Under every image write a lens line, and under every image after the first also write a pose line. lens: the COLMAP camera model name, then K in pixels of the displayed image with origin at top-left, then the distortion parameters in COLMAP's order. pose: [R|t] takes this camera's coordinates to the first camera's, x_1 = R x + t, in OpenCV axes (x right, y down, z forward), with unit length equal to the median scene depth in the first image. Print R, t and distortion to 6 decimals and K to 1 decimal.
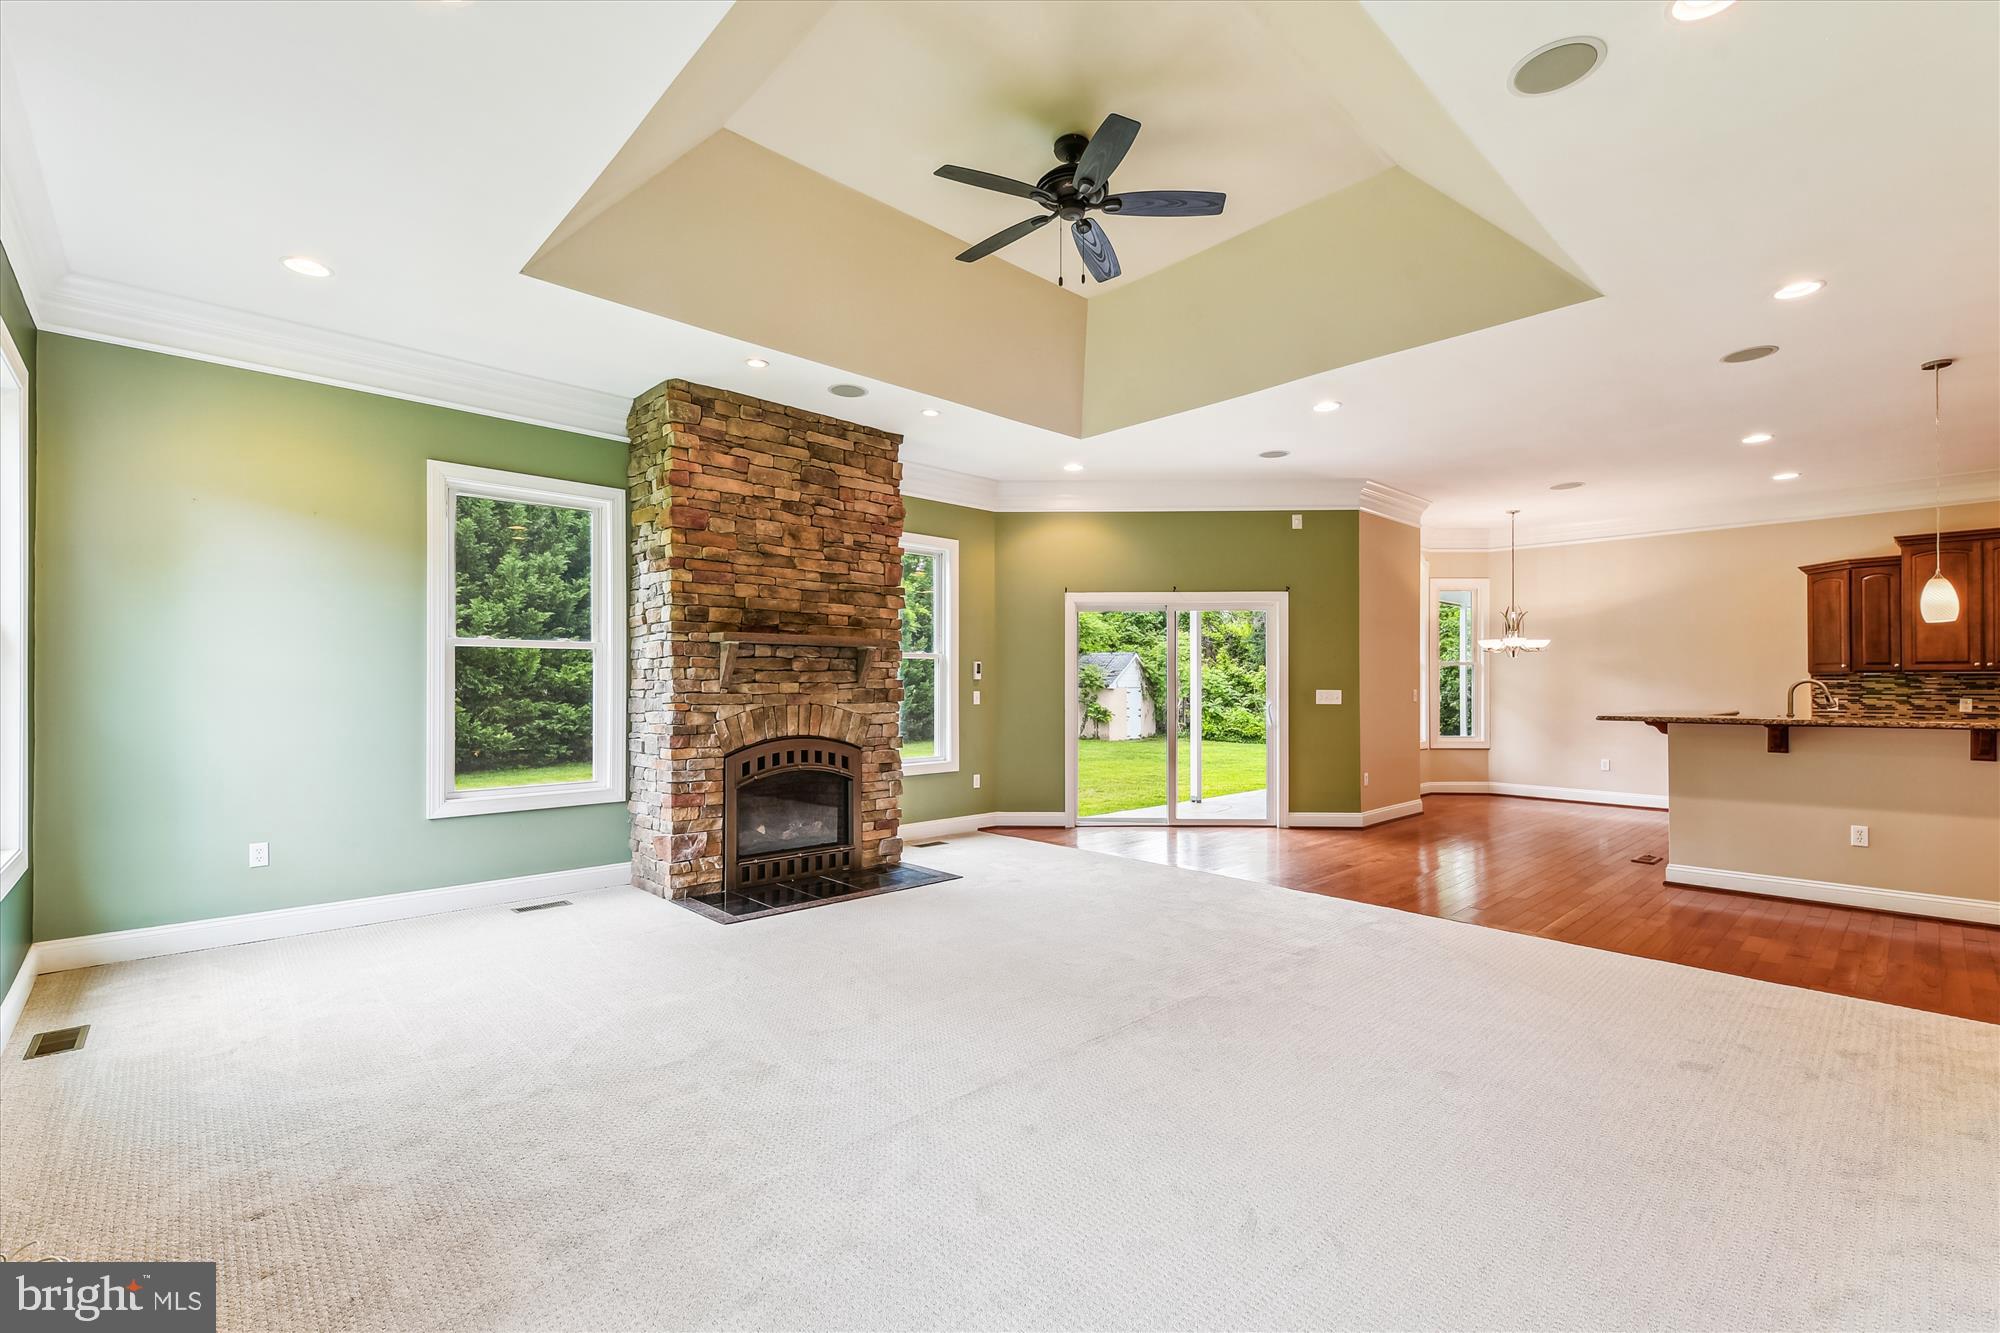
lens RADIAL K [[889.9, 0, 1016.1], [0, 889.9, 677.7], [0, 0, 1]] dist [0.014889, -0.004167]
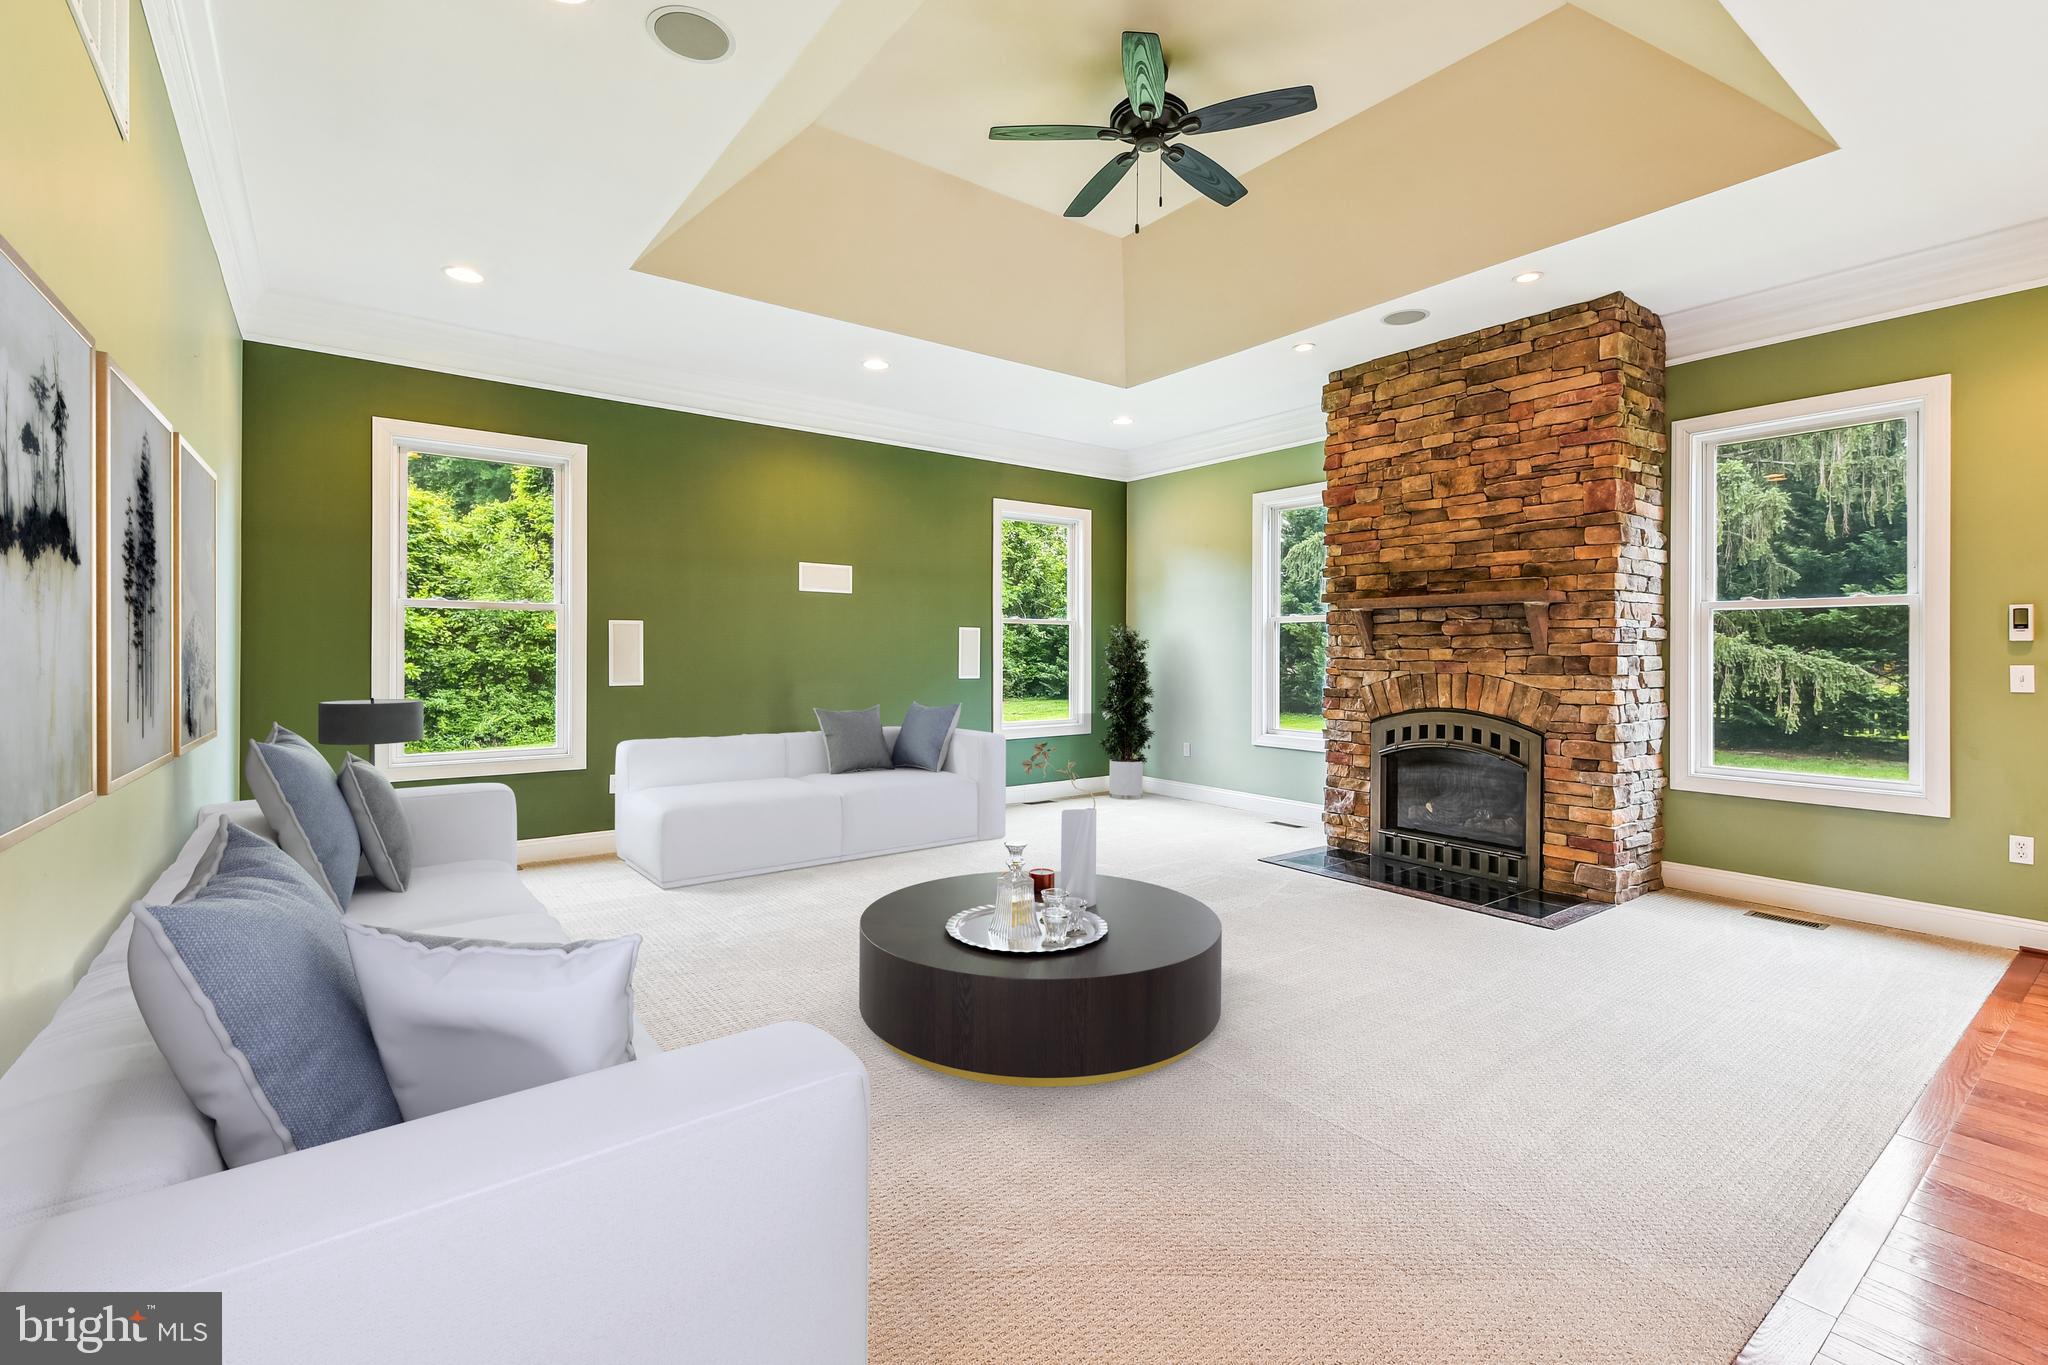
lens RADIAL K [[911.3, 0, 993.0], [0, 911.3, 652.1], [0, 0, 1]] dist [0.014889, -0.004167]
pose [[-0.158924, 0.000366, -0.987291, 0.699890], [0.005286, 0.999986, -0.000480, 0.006726], [0.987277, -0.005296, -0.158923, 0.673658]]
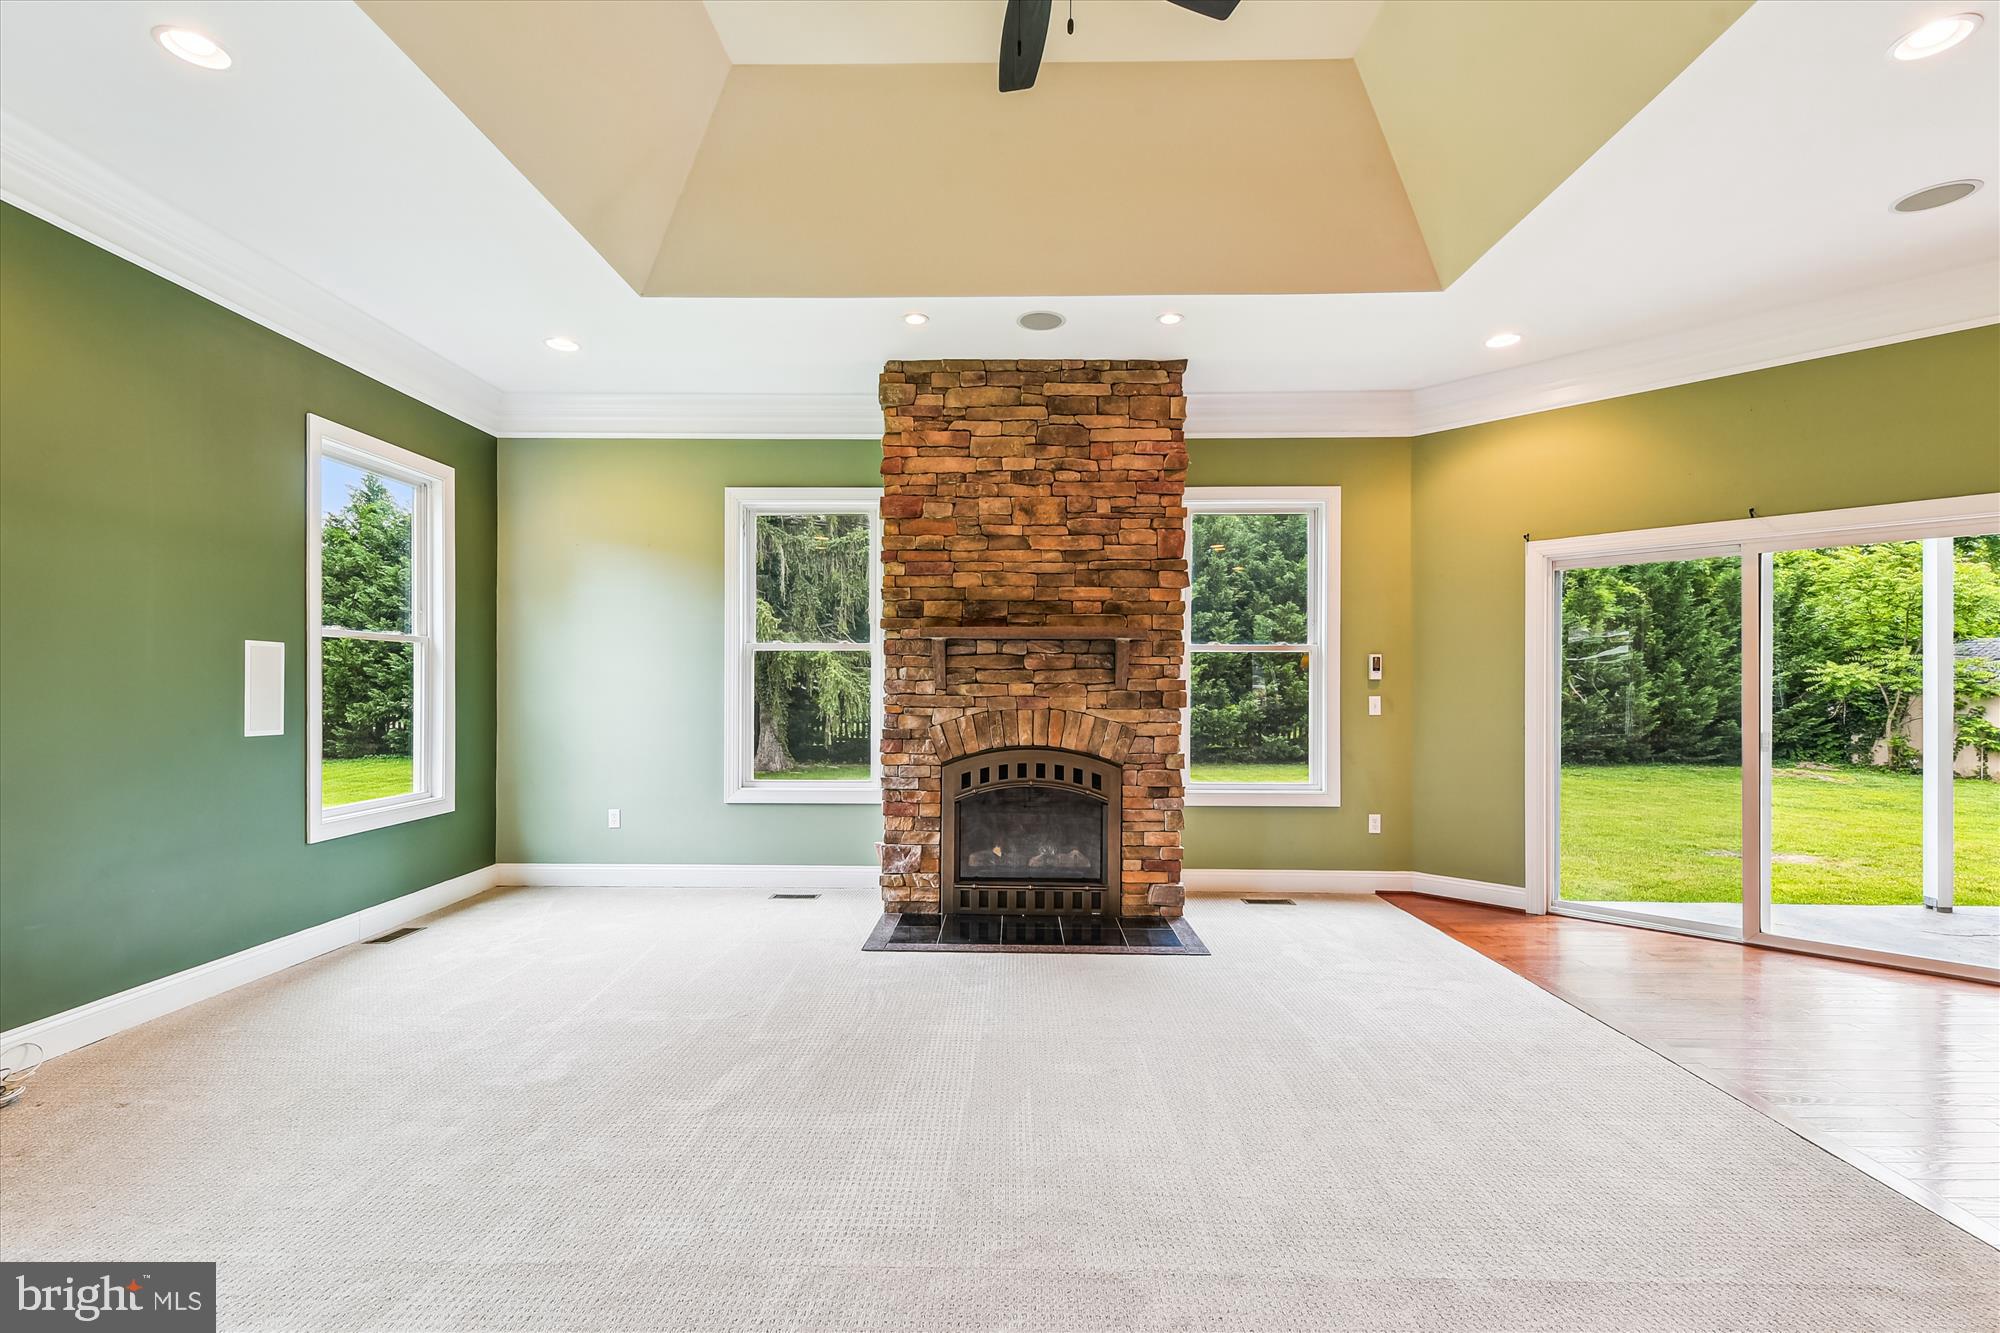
lens RADIAL K [[889.9, 0, 983.0], [0, 889.9, 686.5], [0, 0, 1]] dist [0.014889, -0.004167]
pose [[0.697364, 0.000943, -0.716717, 0.319486], [0.002527, 0.999990, 0.003775, 0.004932], [0.716713, -0.004444, 0.697354, 0.363241]]
